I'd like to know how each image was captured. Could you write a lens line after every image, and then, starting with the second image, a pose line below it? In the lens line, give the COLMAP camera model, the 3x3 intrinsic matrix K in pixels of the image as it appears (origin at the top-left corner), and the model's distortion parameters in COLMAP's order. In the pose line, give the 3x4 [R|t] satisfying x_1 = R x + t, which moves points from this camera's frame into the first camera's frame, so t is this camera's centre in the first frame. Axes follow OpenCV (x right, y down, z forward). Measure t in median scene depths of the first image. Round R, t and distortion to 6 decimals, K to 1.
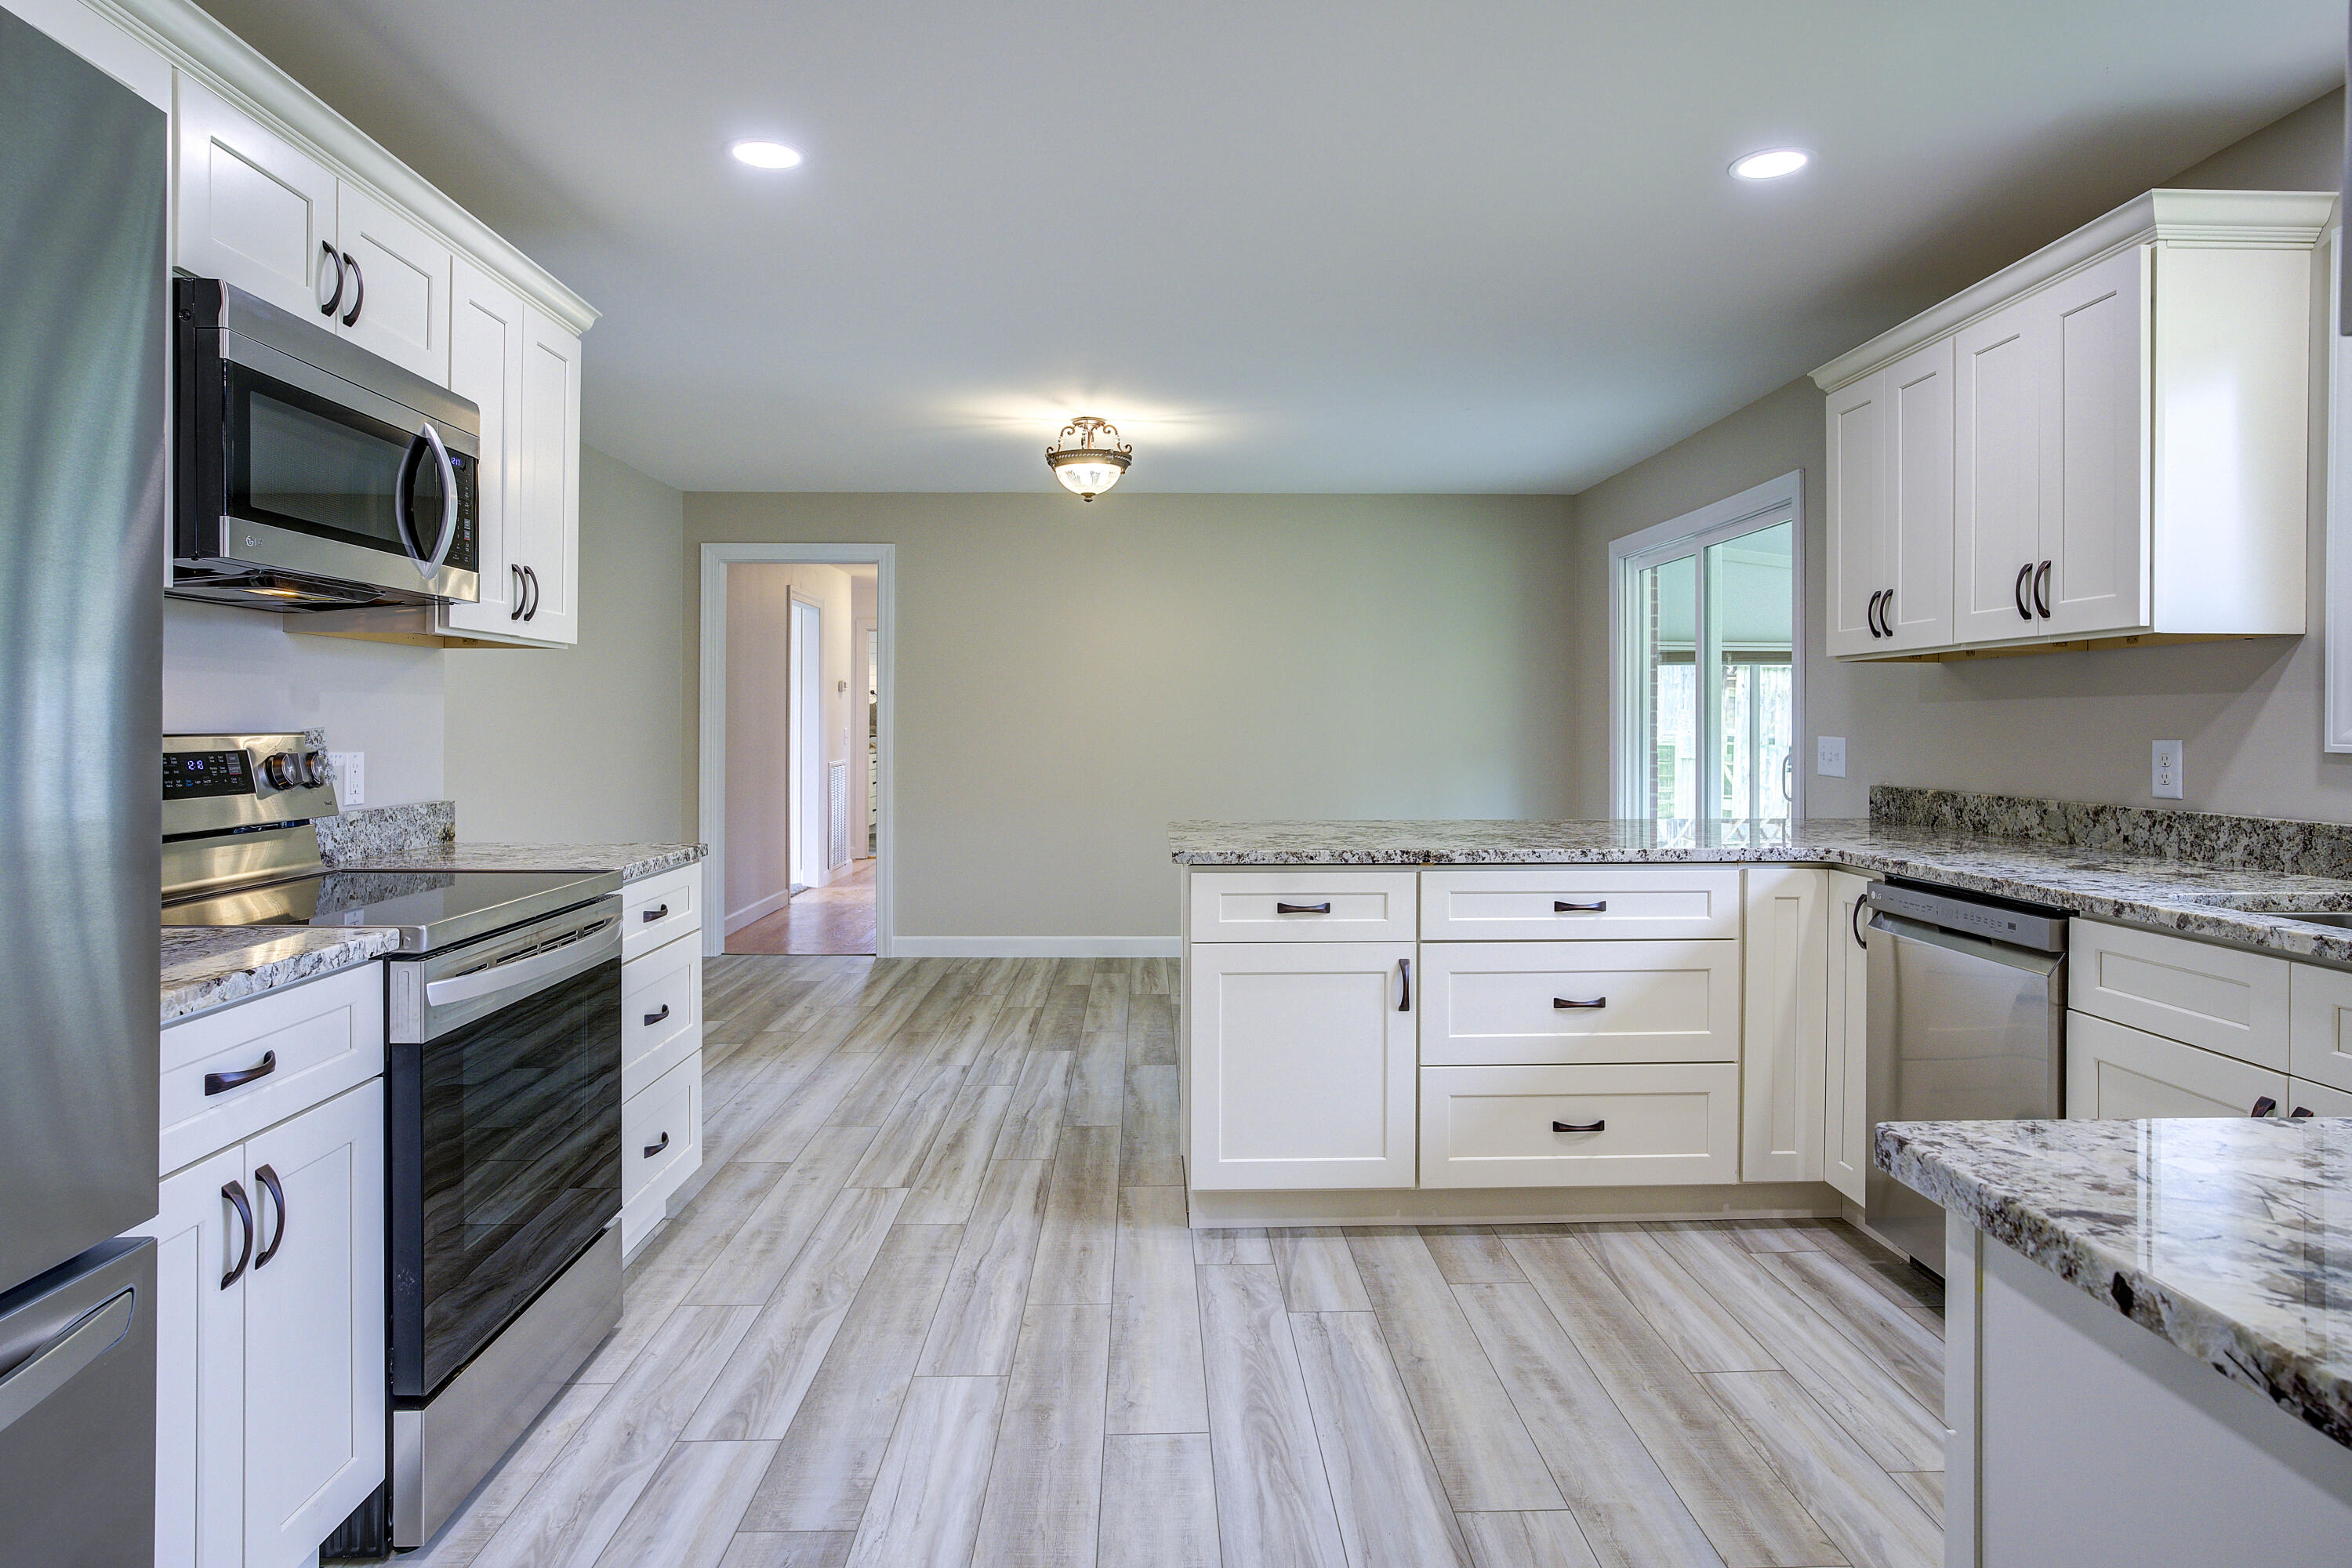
lens RADIAL K [[1355.1, 0, 1198.8], [0, 1355.1, 719.7], [0, 0, 1]] dist [-0.020265, 0.012842]
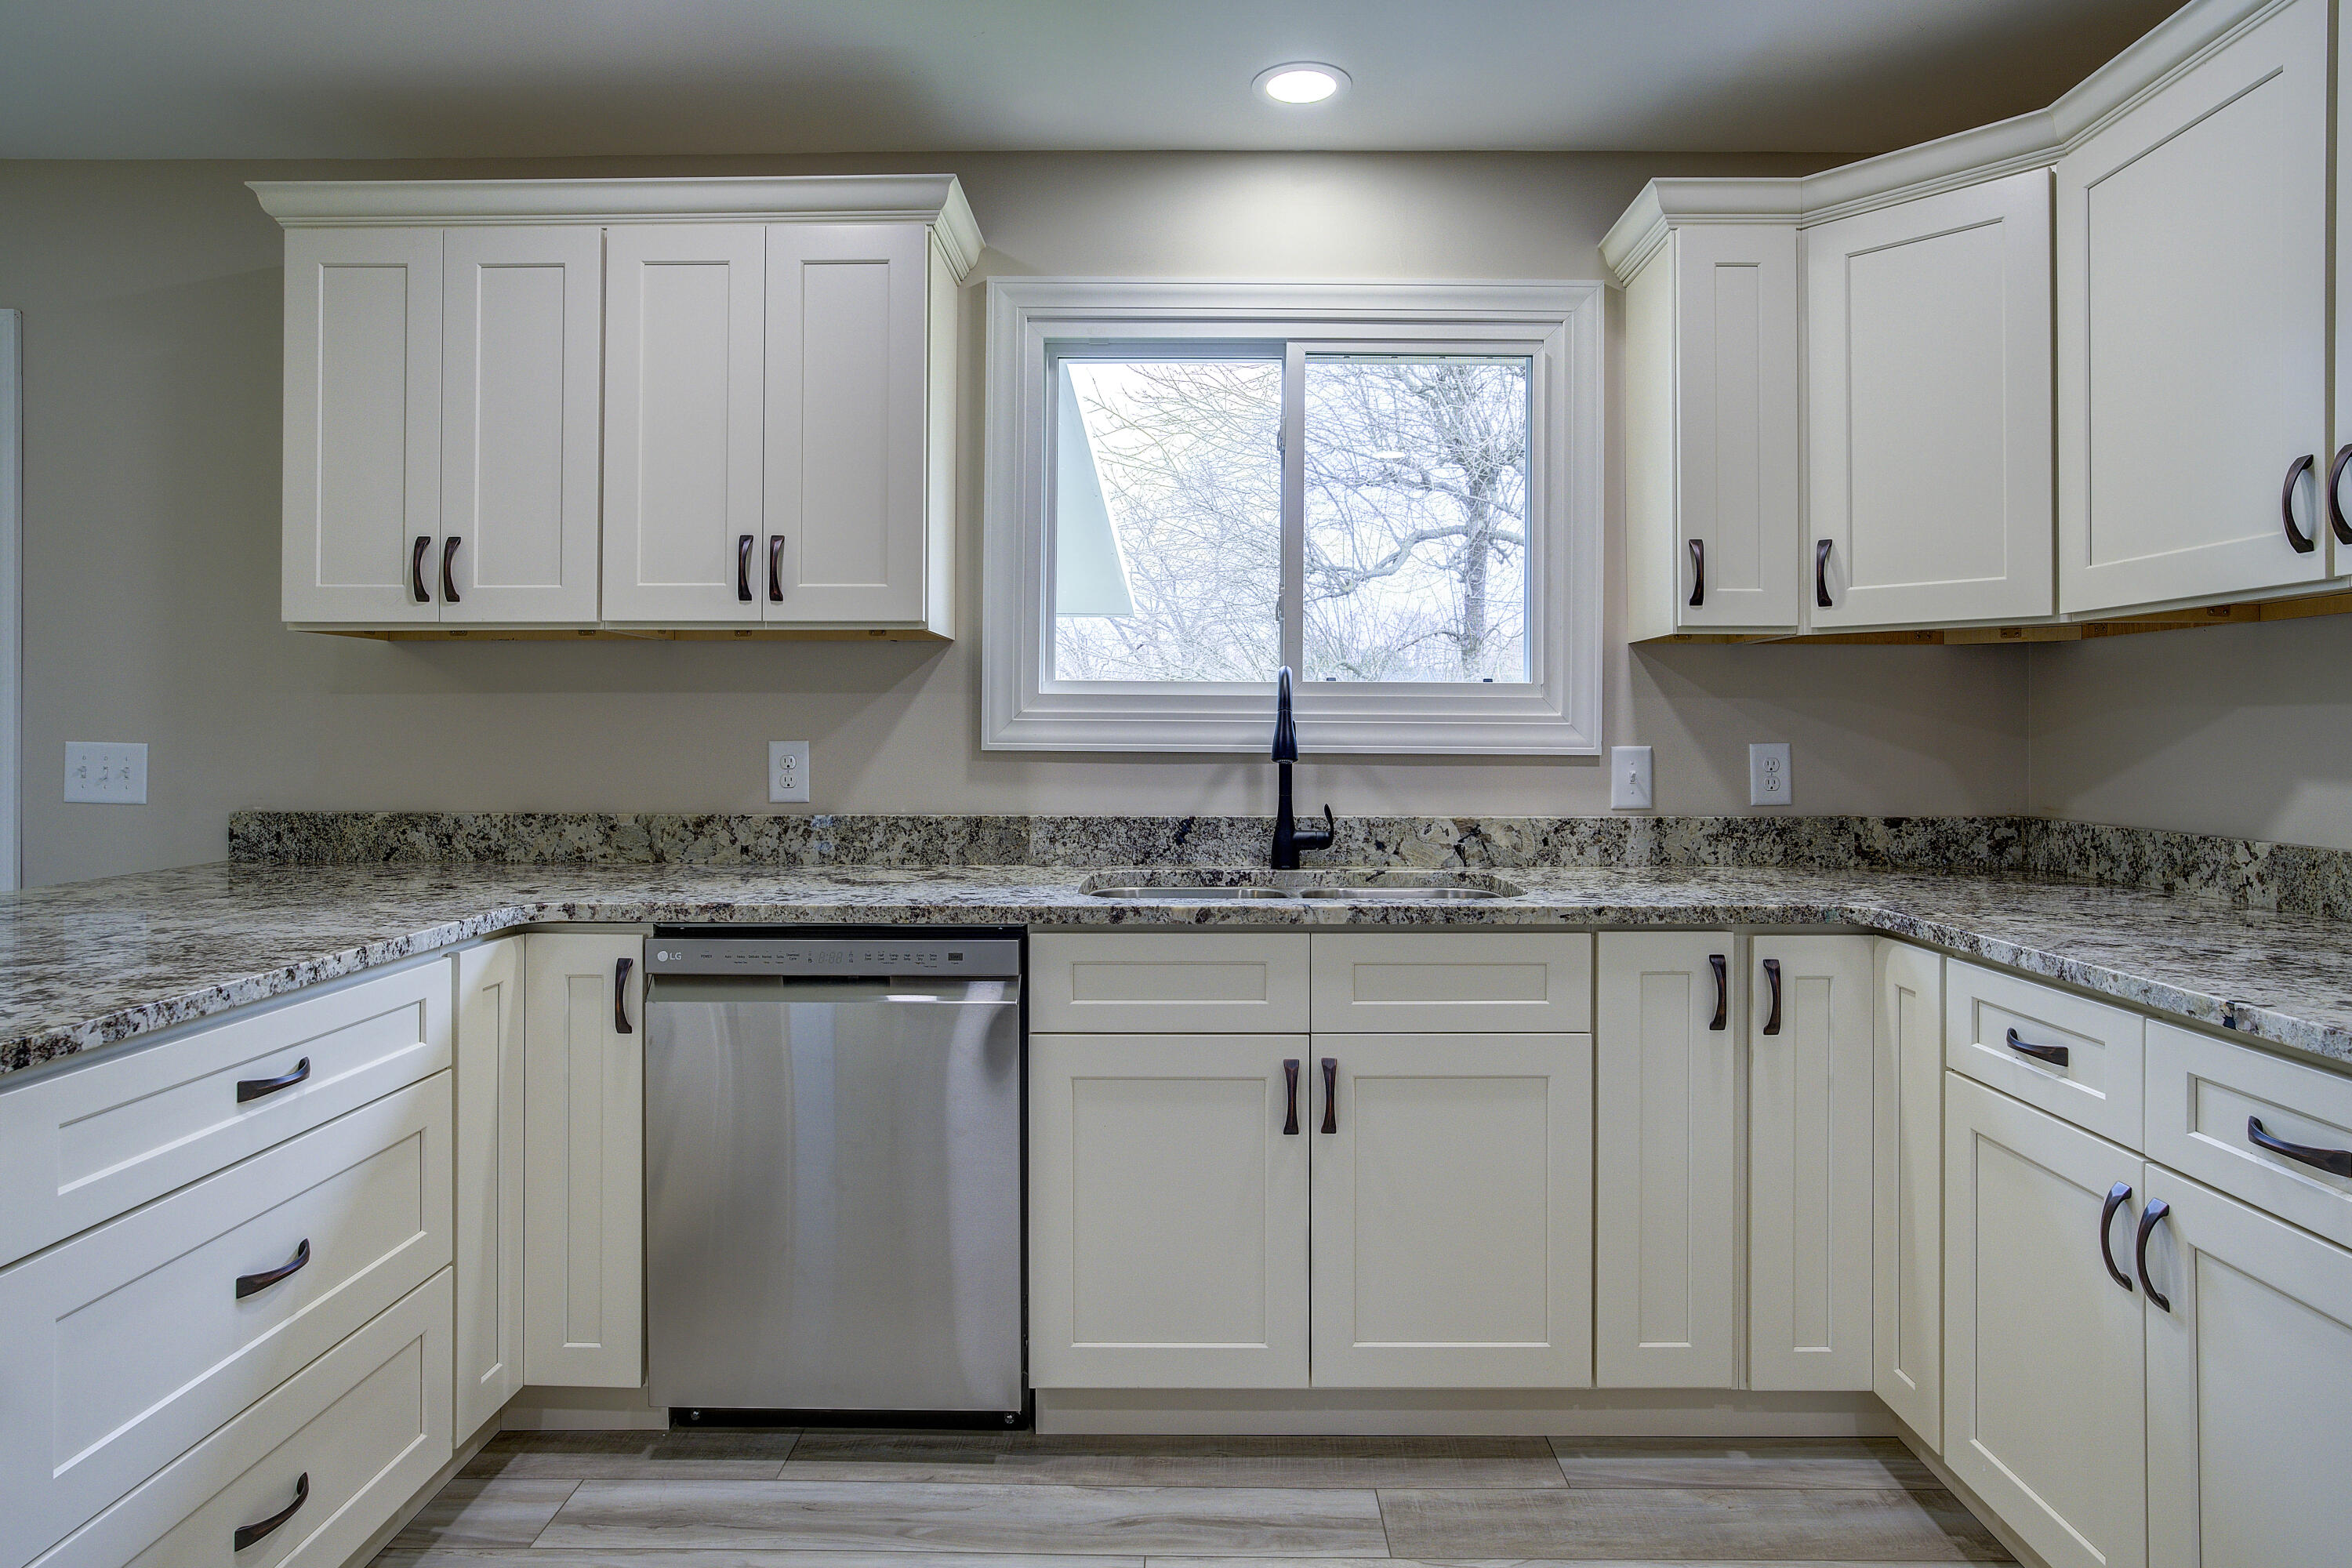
lens RADIAL K [[1355.1, 0, 1186.4], [0, 1355.1, 726.6], [0, 0, 1]] dist [-0.020265, 0.012842]
pose [[0.058963, -0.000389, 0.998260, -0.217542], [-0.005736, 0.999983, 0.000729, 0.002550], [-0.998244, -0.005769, 0.058960, 0.664950]]
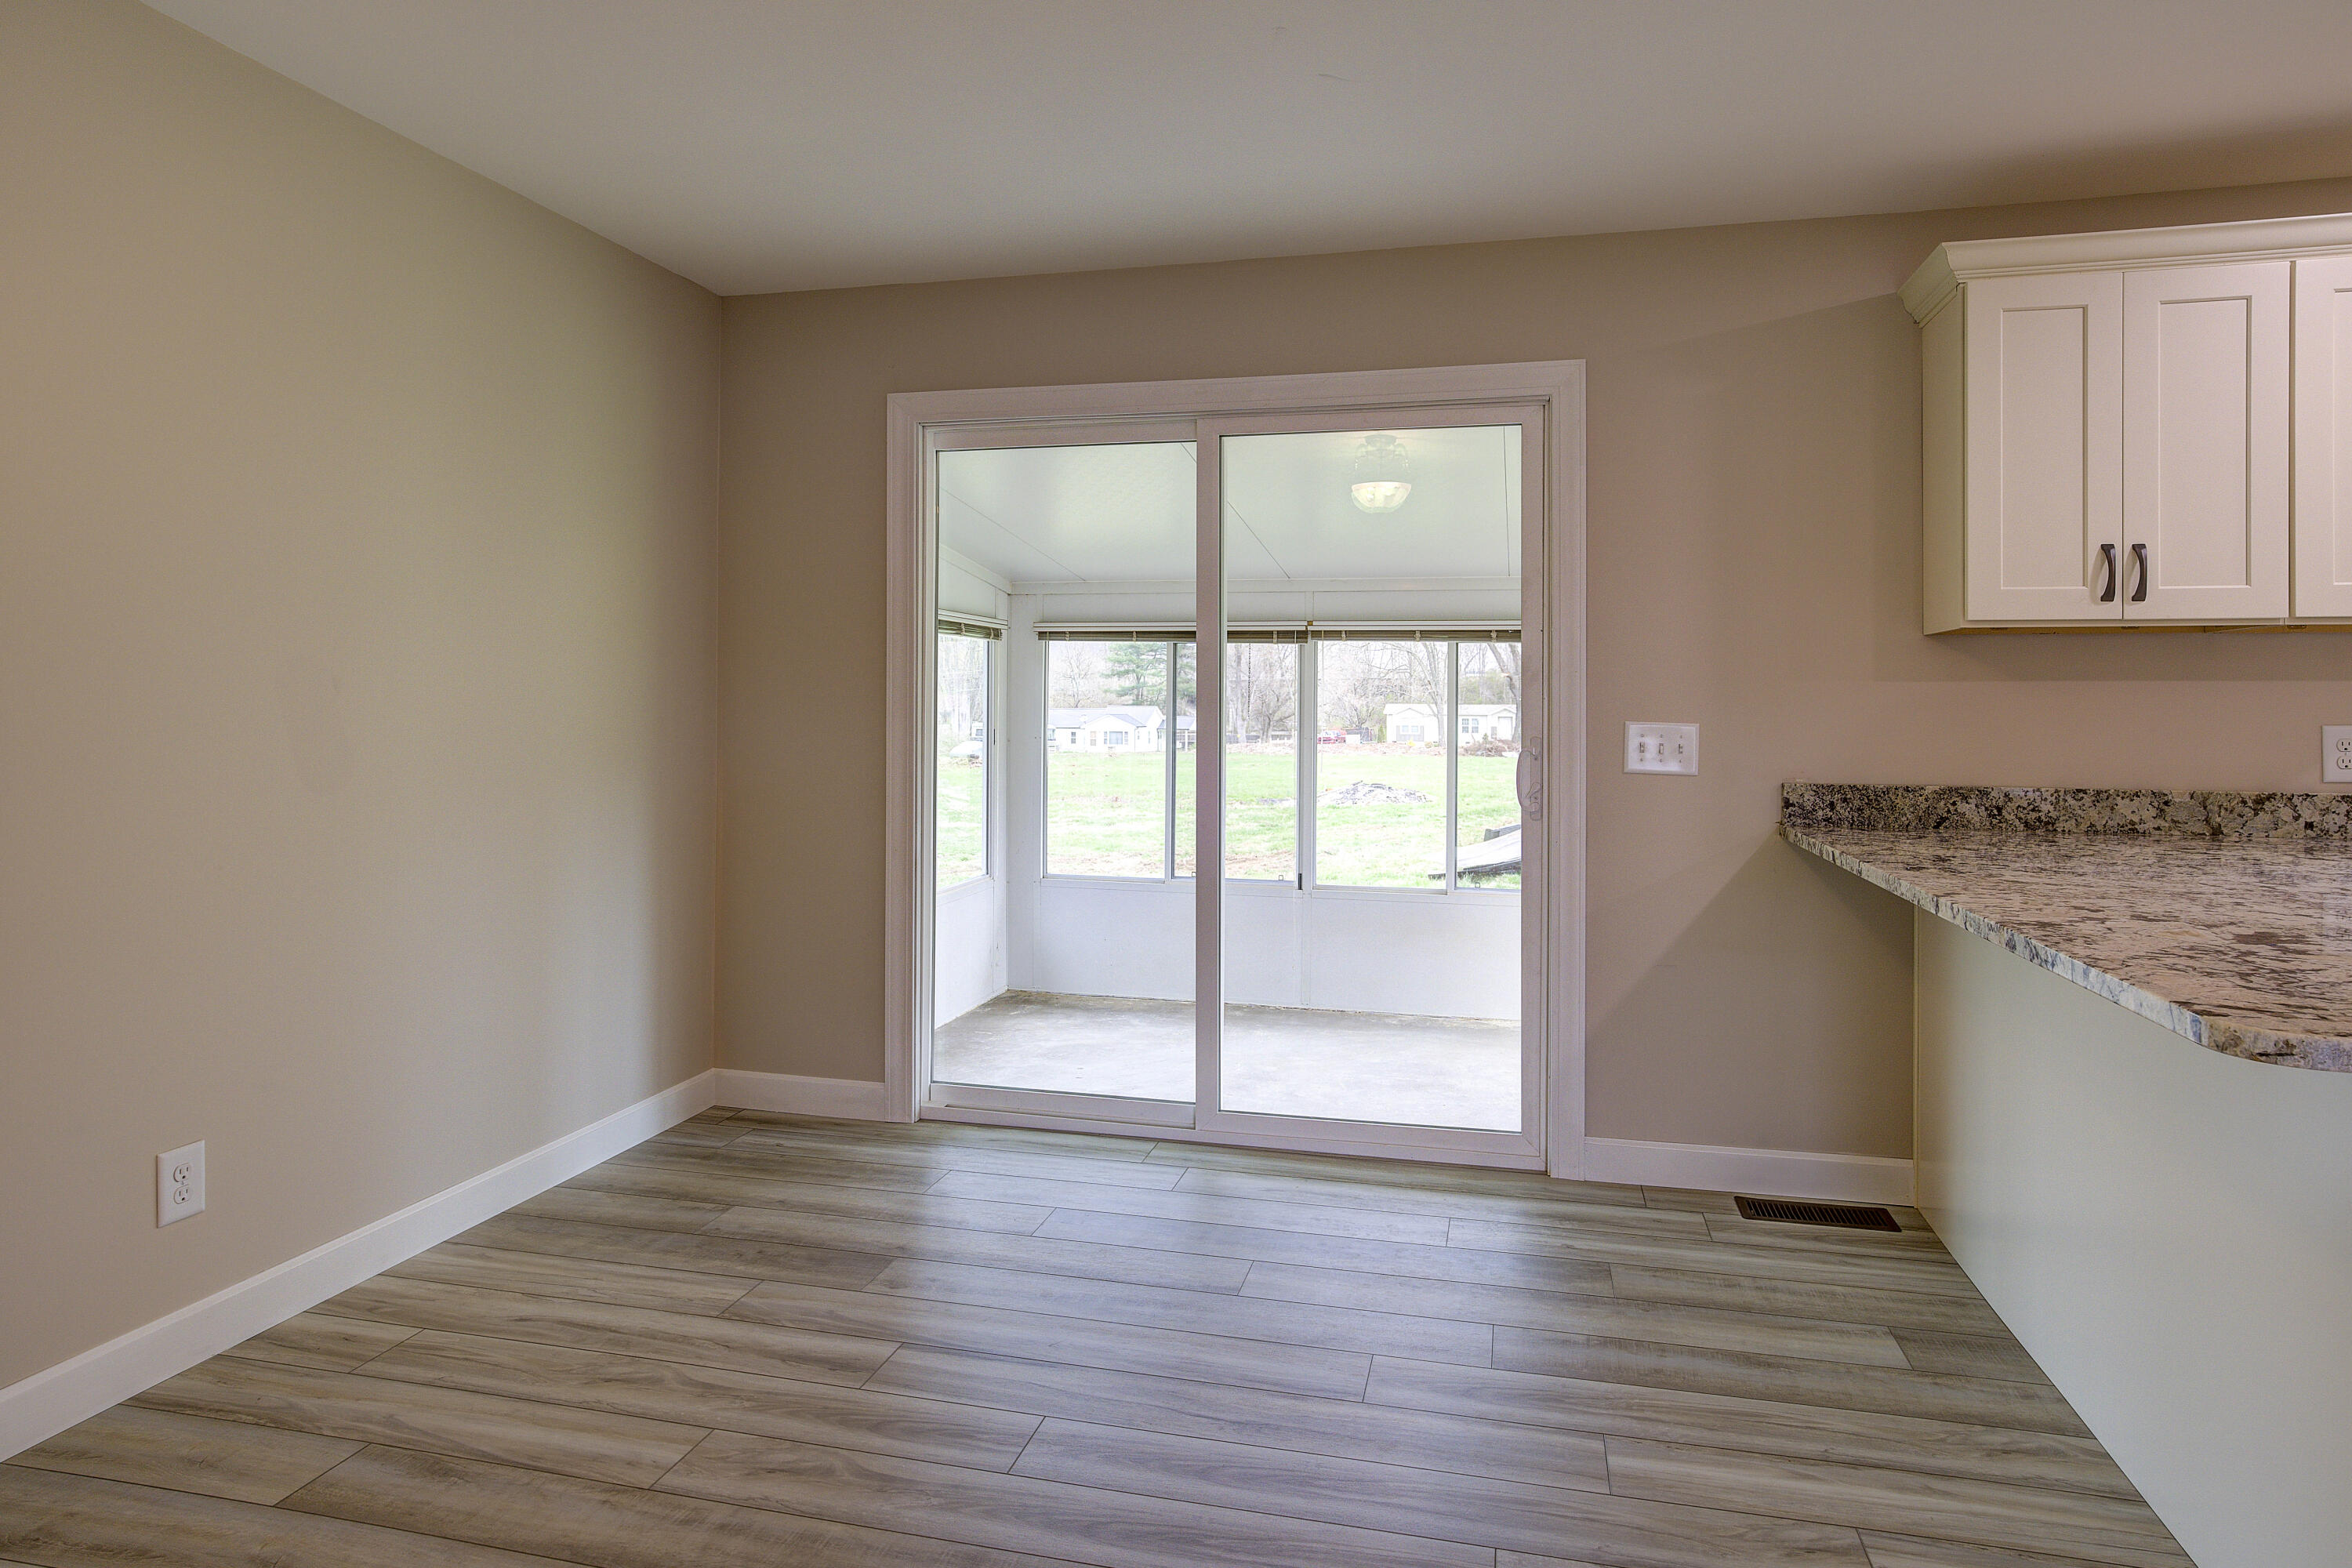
lens RADIAL K [[1355.1, 0, 1159.9], [0, 1355.1, 758.6], [0, 0, 1]] dist [-0.020265, 0.012842]
pose [[0.298108, -0.015780, 0.954402, -0.532932], [-0.013627, 0.999691, 0.020786, 0.030625], [-0.954435, -0.019202, 0.297801, 1.561704]]
